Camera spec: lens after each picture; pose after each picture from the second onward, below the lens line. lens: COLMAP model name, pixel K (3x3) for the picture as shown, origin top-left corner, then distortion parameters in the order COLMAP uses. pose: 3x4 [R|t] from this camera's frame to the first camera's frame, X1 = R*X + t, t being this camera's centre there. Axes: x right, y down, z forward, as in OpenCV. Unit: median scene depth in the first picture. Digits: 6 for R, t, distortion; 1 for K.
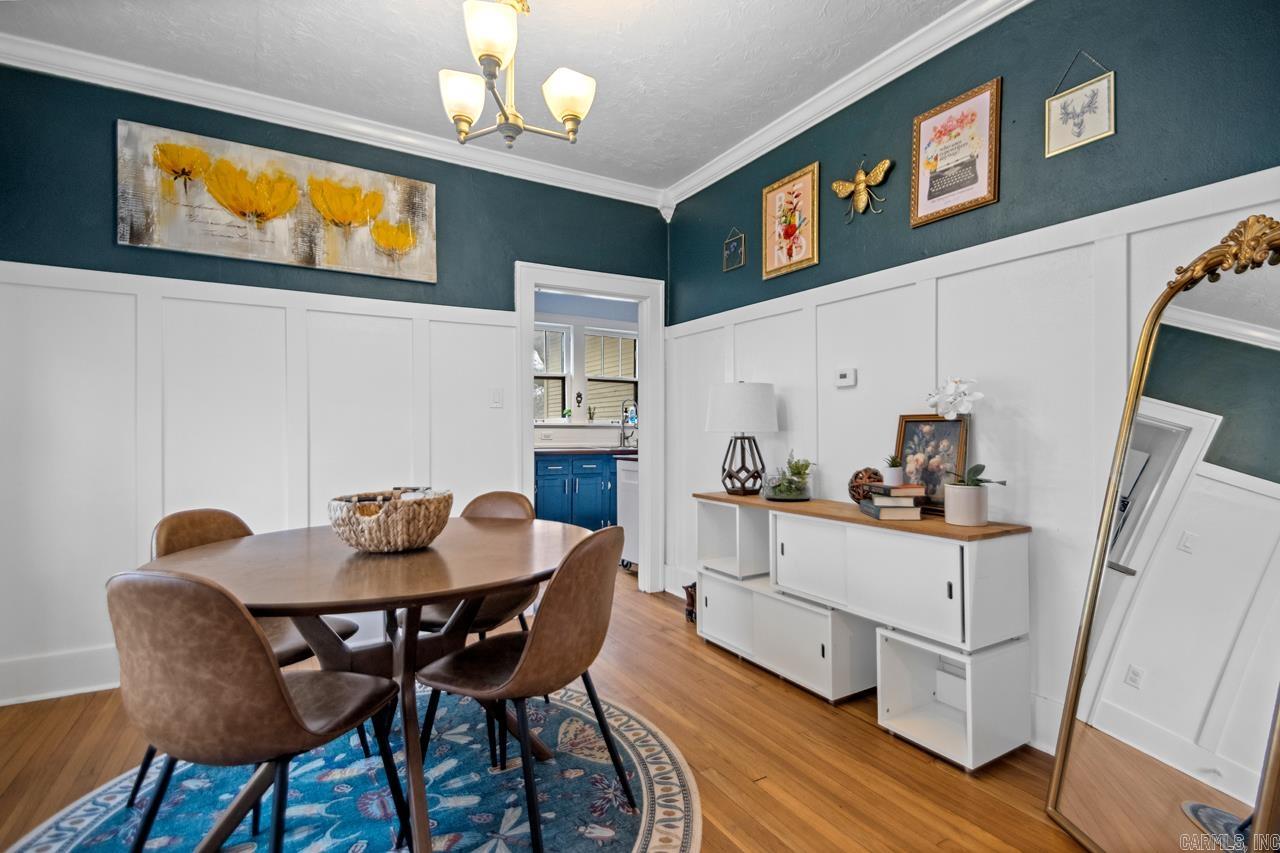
lens RADIAL K [[597.9, 0, 653.4], [0, 597.9, 431.7], [0, 0, 1]] dist [0.035064, -0.019478]
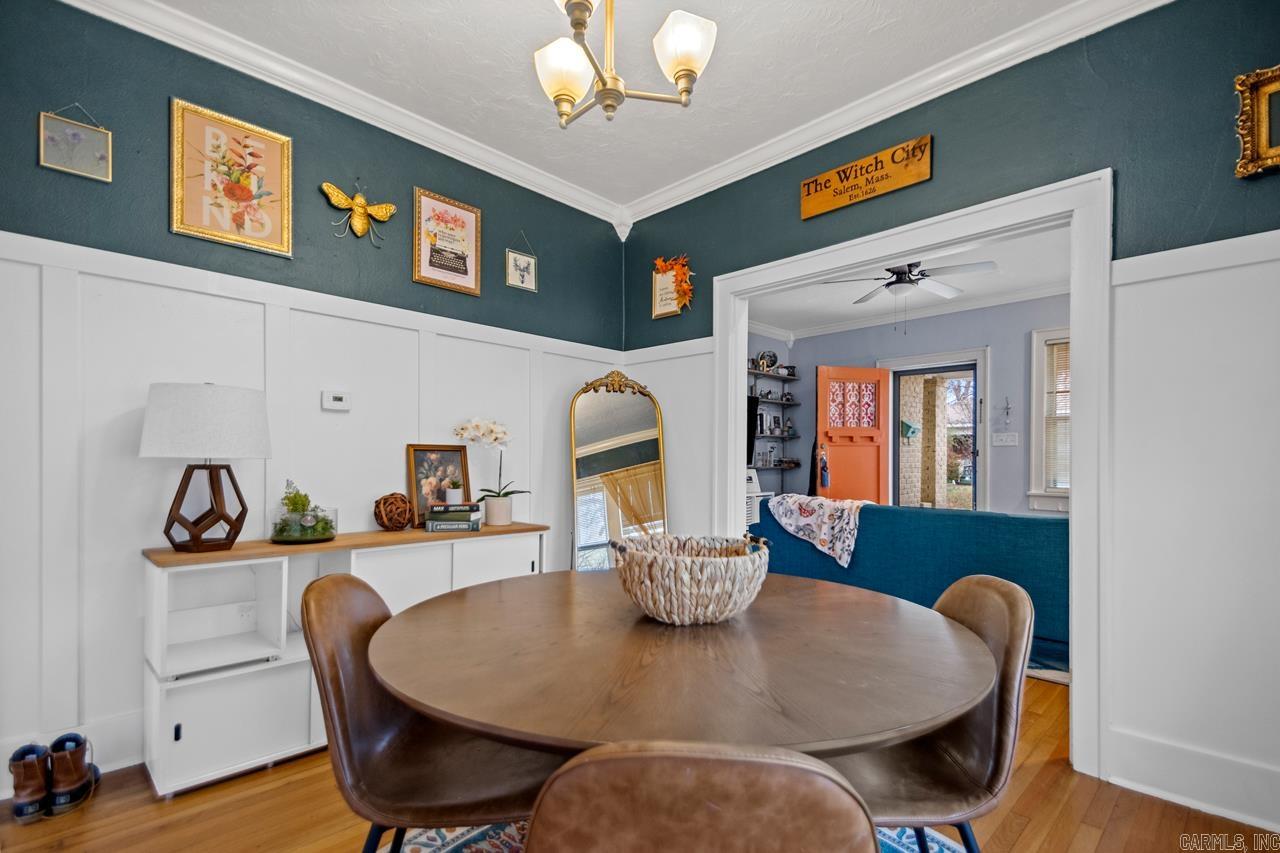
lens RADIAL K [[596.3, 0, 647.1], [0, 596.3, 458.5], [0, 0, 1]] dist [0.028795, -0.000126]
pose [[-0.232816, 0.001714, 0.972519, -0.757126], [-0.005933, 0.999977, -0.003182, 0.000323], [-0.972503, -0.006511, -0.232801, 0.805278]]
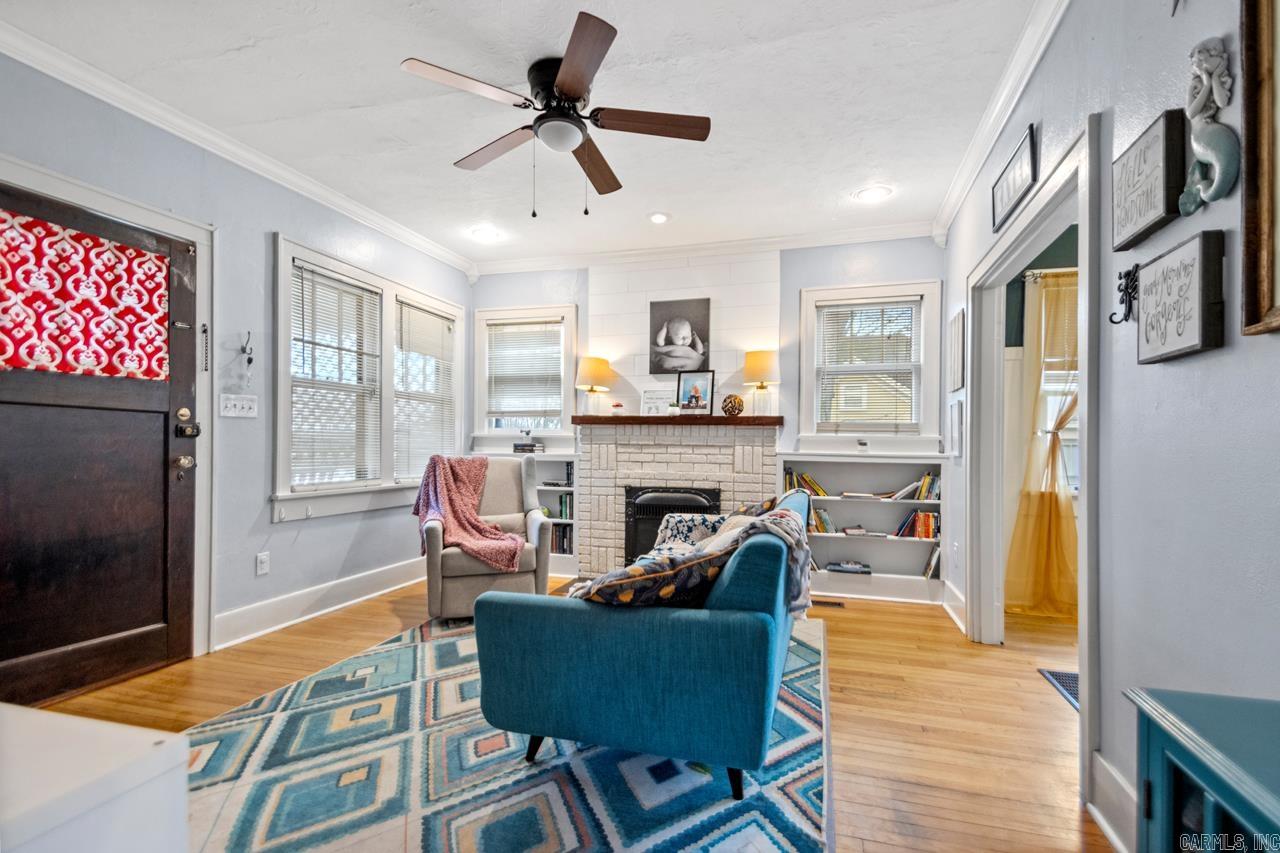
lens RADIAL K [[591.1, 0, 650.6], [0, 591.1, 444.8], [0, 0, 1]] dist [0.000492, -0.000506]
pose [[-0.737143, 0.000399, -0.675737, 1.287056], [-0.000066, 1.000000, 0.000662, -0.006128], [0.675737, 0.000533, -0.737143, 0.481043]]
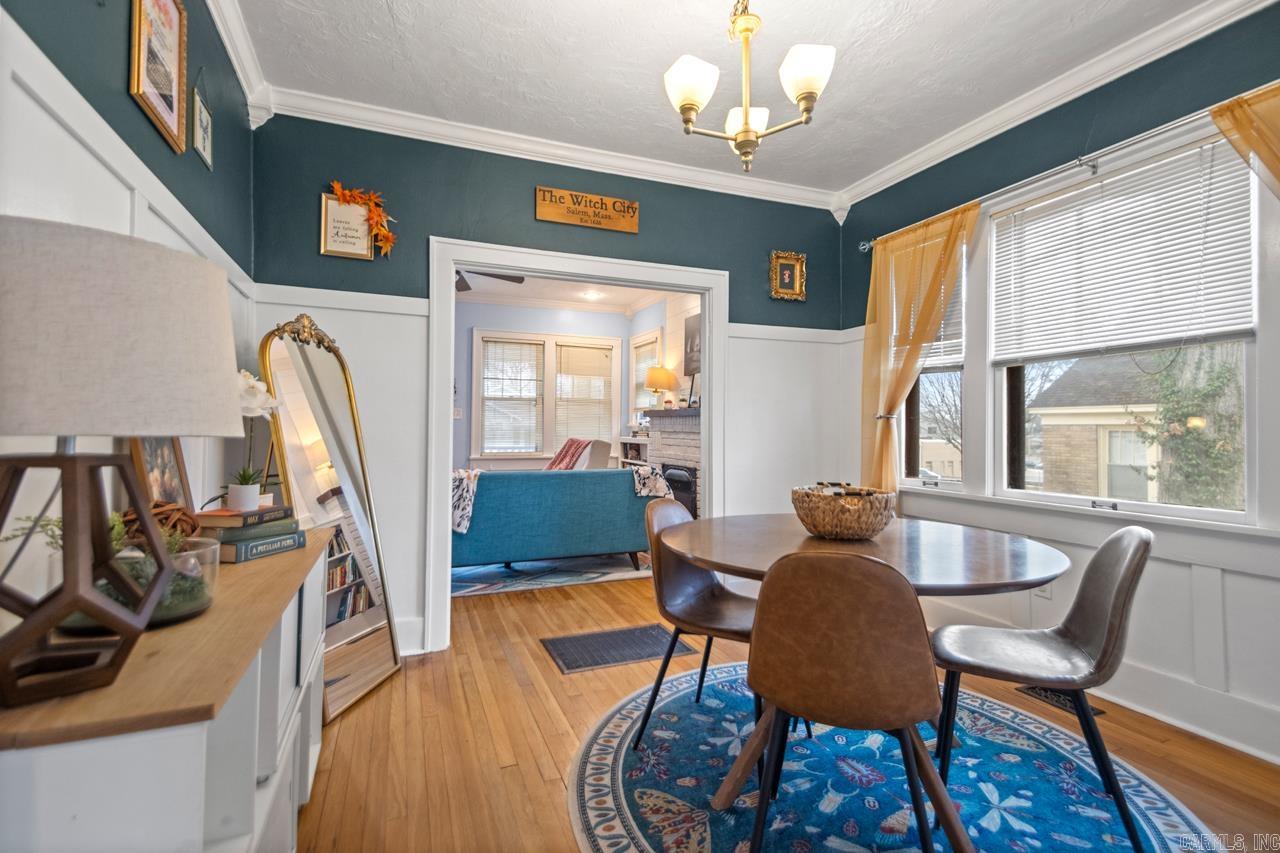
lens RADIAL K [[596.8, 0, 641.3], [0, 596.8, 411.1], [0, 0, 1]] dist [0.031417, 0.000103]
pose [[-0.985798, 0.006300, 0.167817, -0.165334], [0.000251, 0.999350, -0.036042, -0.001800], [-0.167935, -0.035488, -0.985159, 1.453453]]
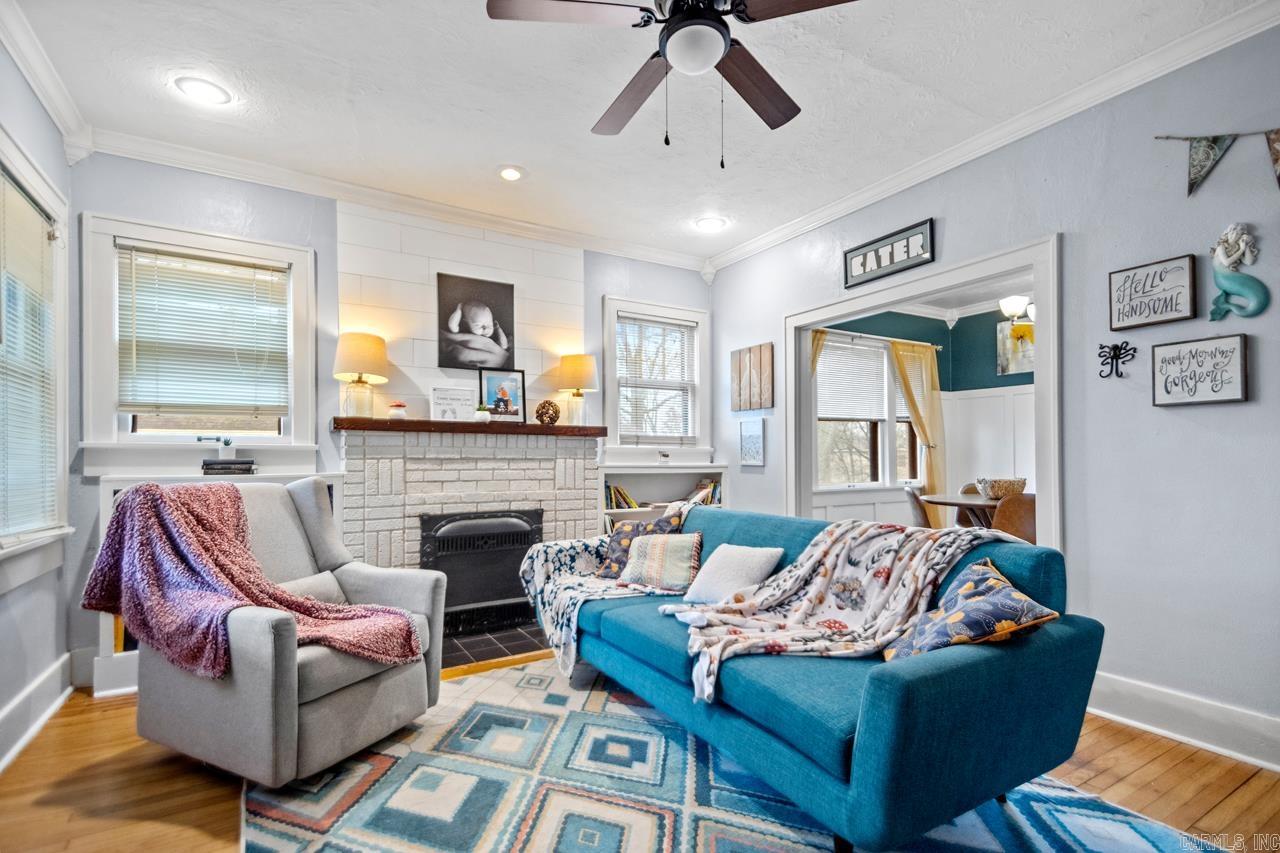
lens RADIAL K [[602.7, 0, 649.0], [0, 602.7, 446.9], [0, 0, 1]] dist [0.026462, -0.000413]
pose [[0.000358, -0.008371, -0.999965, 1.489242], [0.006403, 0.999944, -0.008368, -0.017913], [0.999979, -0.006400, 0.000411, -0.367765]]
